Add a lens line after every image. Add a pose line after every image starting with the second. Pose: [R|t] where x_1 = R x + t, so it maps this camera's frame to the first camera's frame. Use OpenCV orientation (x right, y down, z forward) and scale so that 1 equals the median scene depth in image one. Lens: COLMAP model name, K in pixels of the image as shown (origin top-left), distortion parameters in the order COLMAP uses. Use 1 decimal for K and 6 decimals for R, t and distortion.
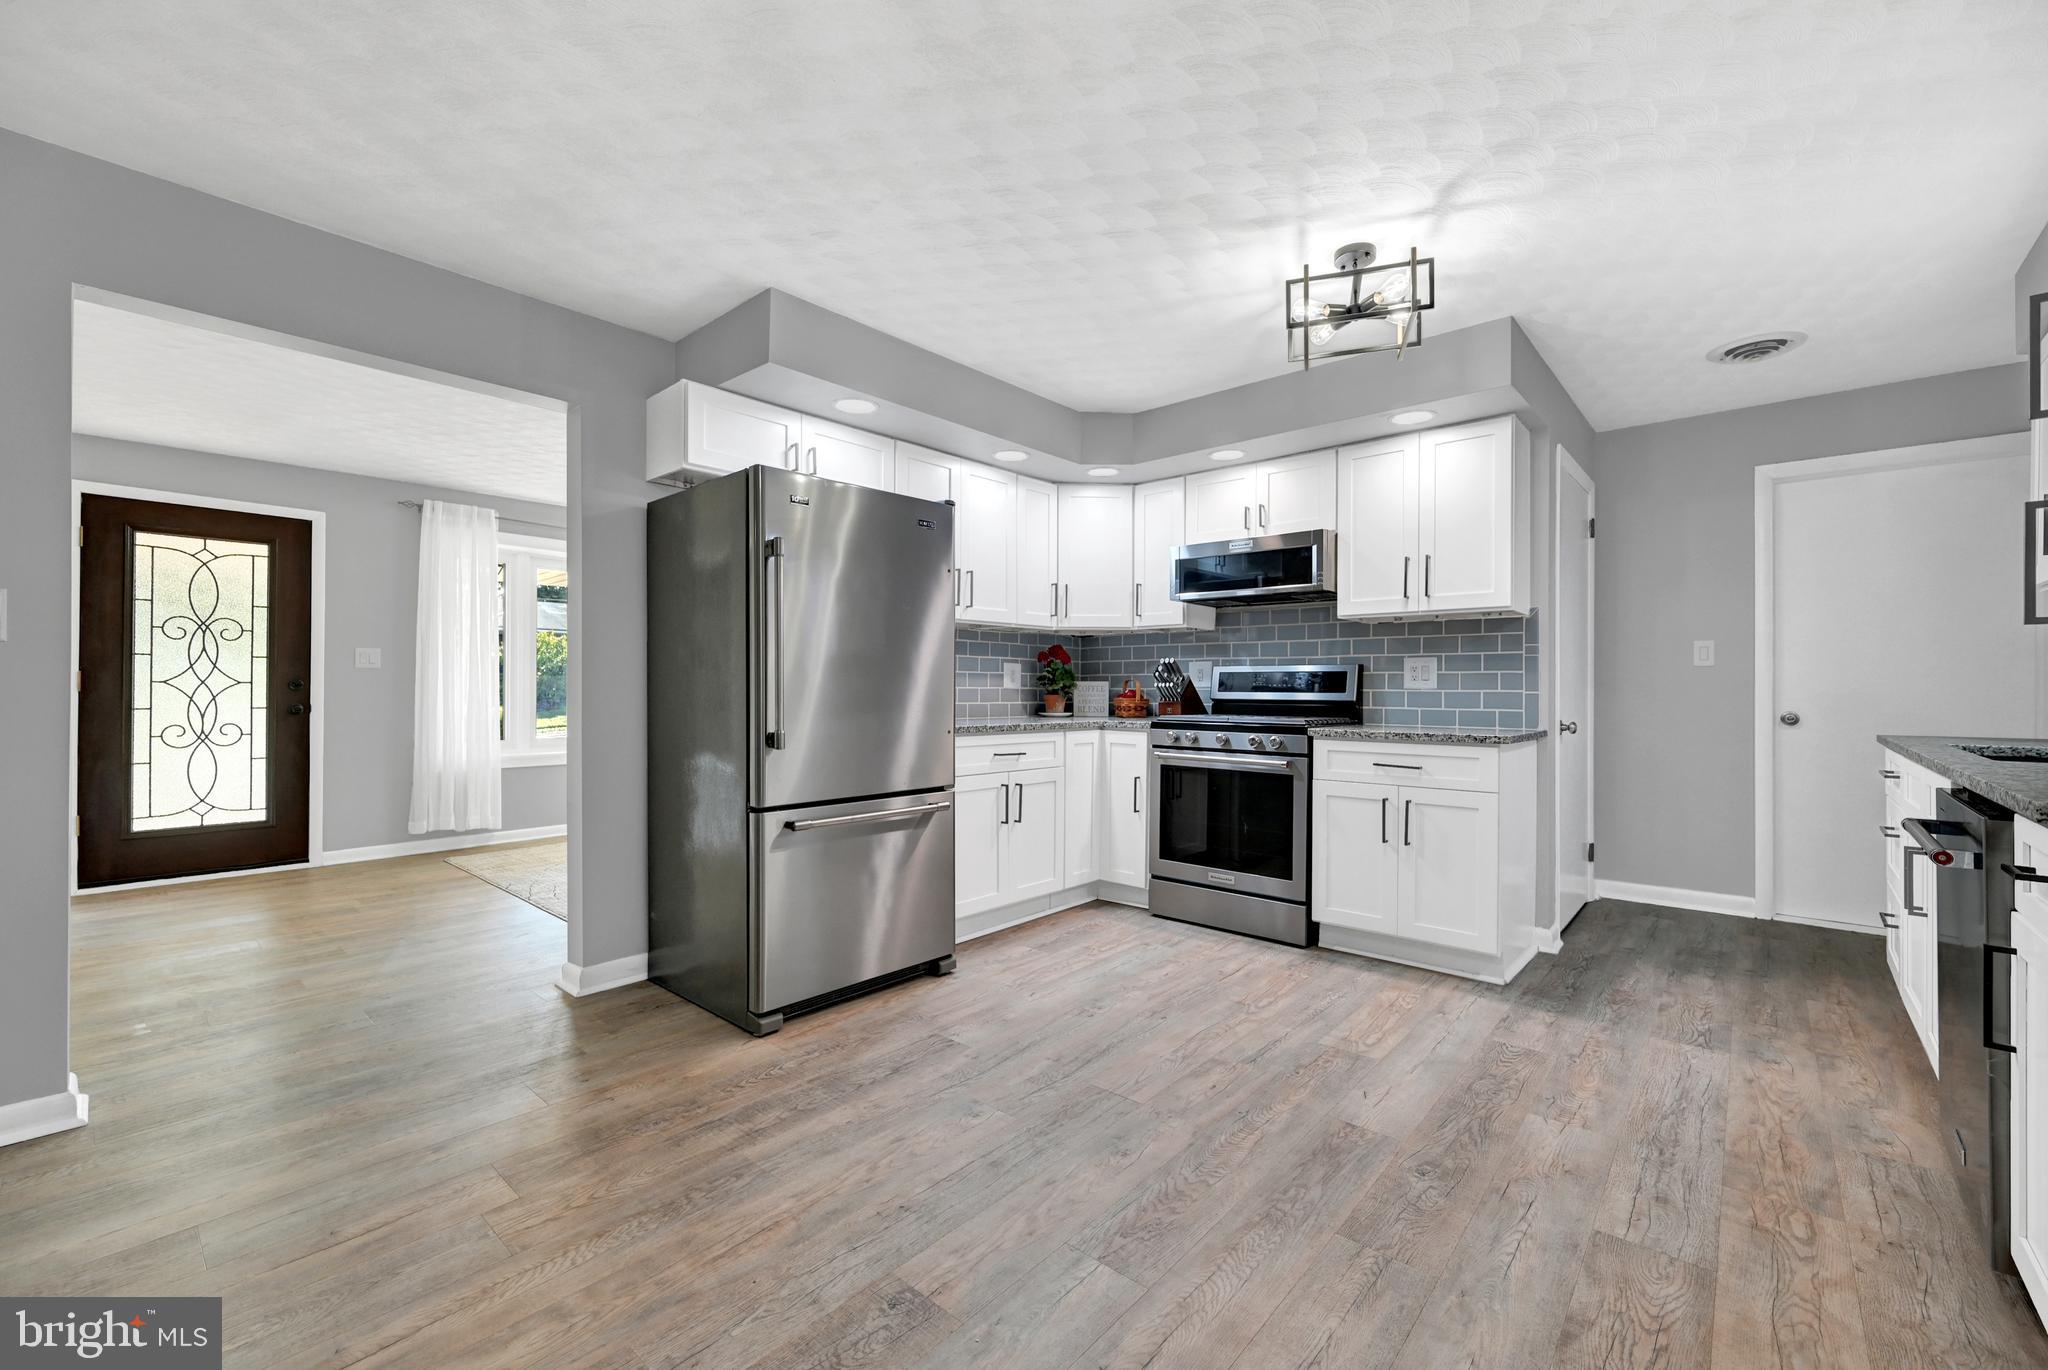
lens RADIAL K [[835.4, 0, 1024.0], [0, 835.4, 685.0], [0, 0, 1]] dist [-0.000212, -0.000031]
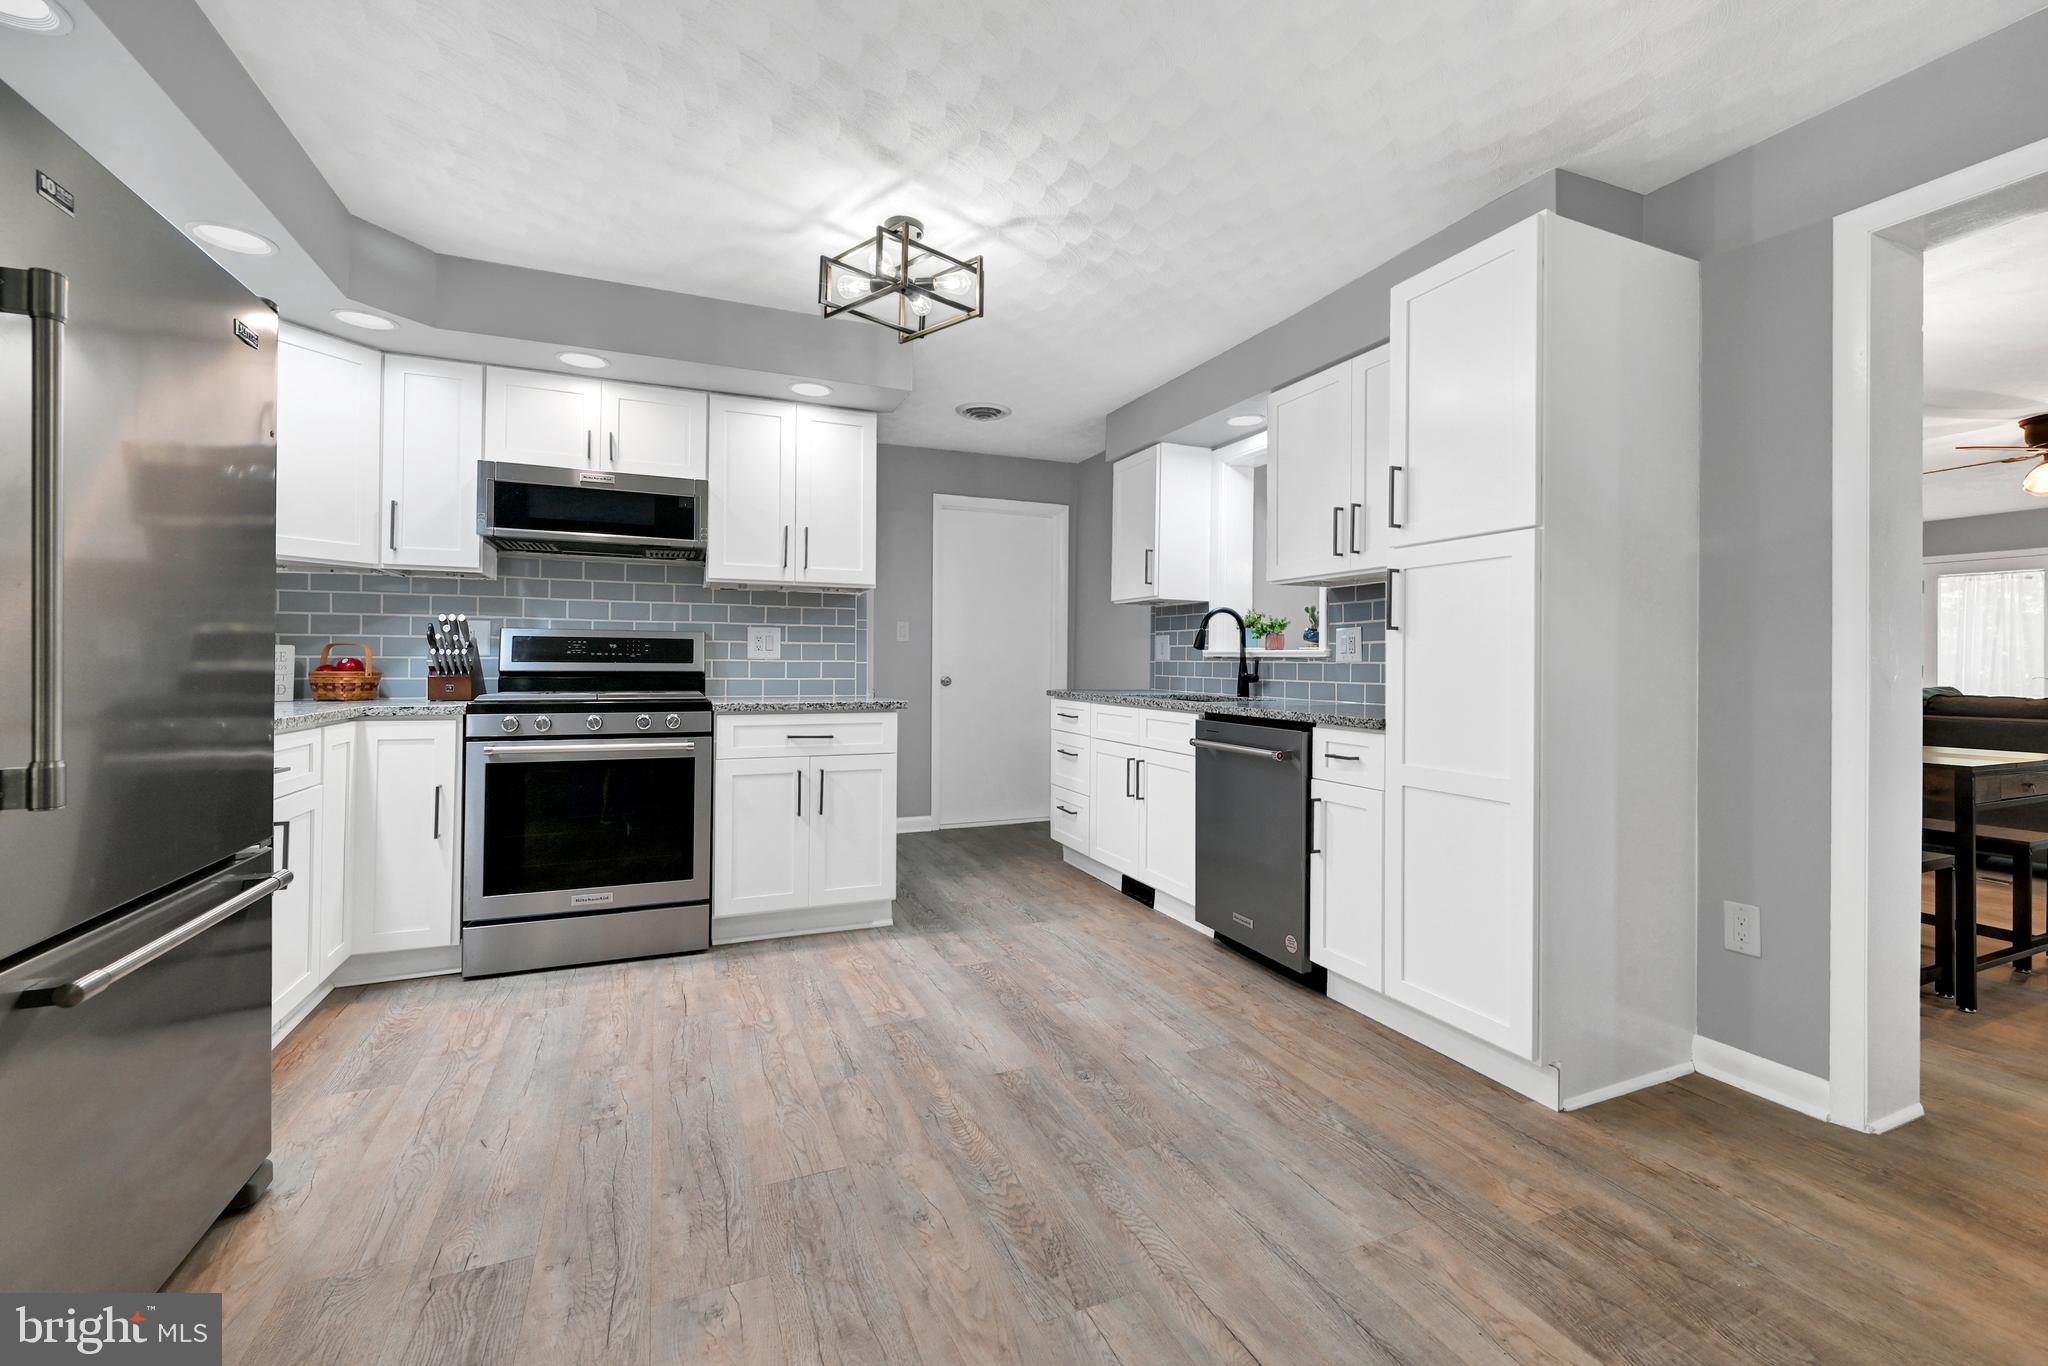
lens RADIAL K [[858.5, 0, 1034.9], [0, 858.5, 660.3], [0, 0, 1]] dist [-0.001785, -0.000084]
pose [[0.424176, 0.001758, 0.905578, -0.373131], [-0.009387, 0.999953, 0.002455, 0.000823], [-0.905531, -0.009542, 0.424172, 0.330125]]
